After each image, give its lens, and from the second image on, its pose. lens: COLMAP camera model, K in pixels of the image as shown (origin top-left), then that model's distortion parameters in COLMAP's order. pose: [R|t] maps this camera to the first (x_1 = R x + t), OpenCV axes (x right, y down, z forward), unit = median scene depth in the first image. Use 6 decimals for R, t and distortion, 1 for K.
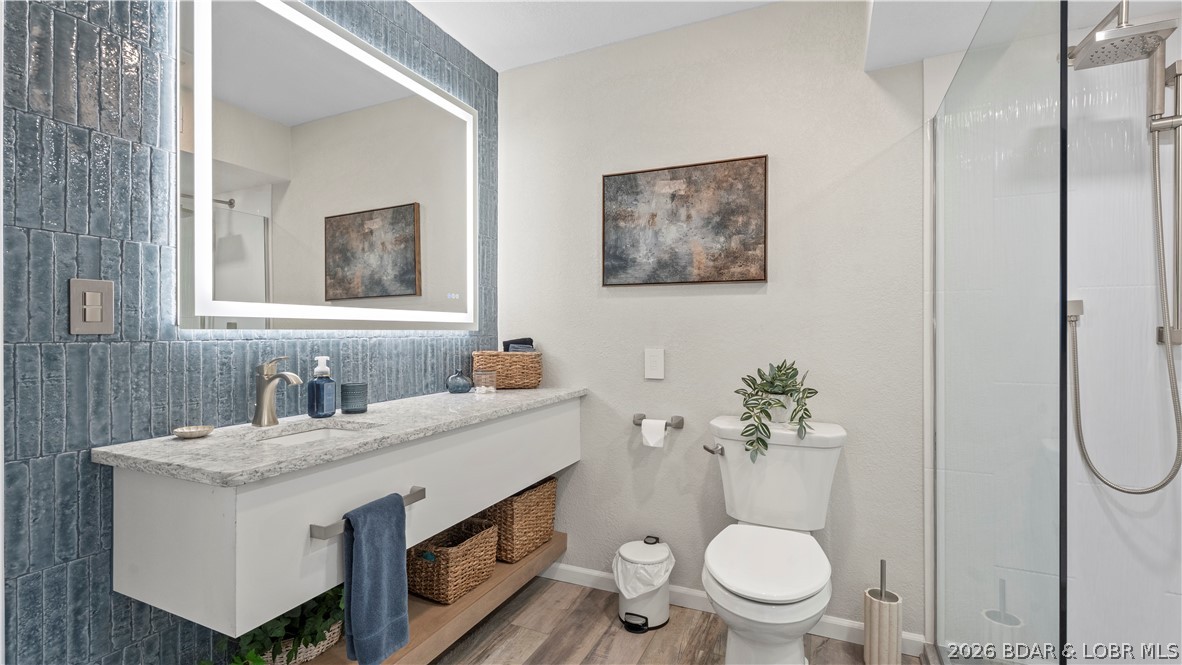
lens RADIAL K [[523.8, 0, 587.8], [0, 523.8, 326.5], [0, 0, 1]] dist [0.002333, 0.000473]
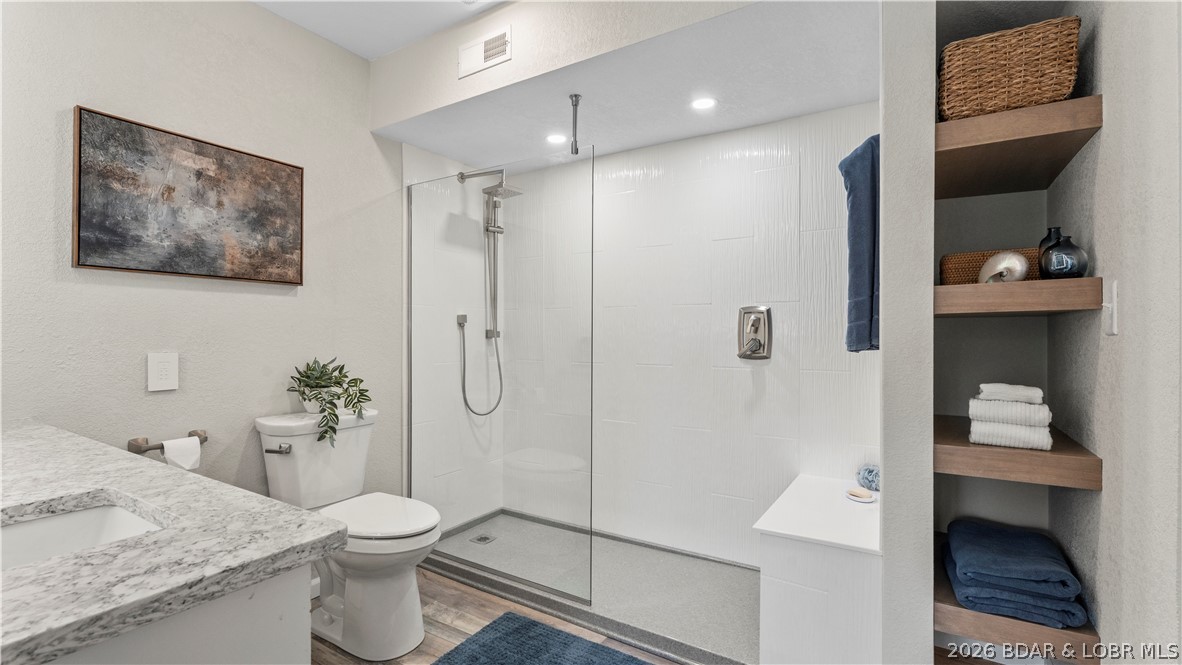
lens RADIAL K [[523.8, 0, 587.8], [0, 523.8, 326.5], [0, 0, 1]] dist [0.002333, 0.000473]
pose [[0.135746, 0.009648, 0.990697, -0.611437], [-0.009823, 0.999917, -0.008392, 0.001719], [-0.990695, -0.008592, 0.135829, 0.257633]]
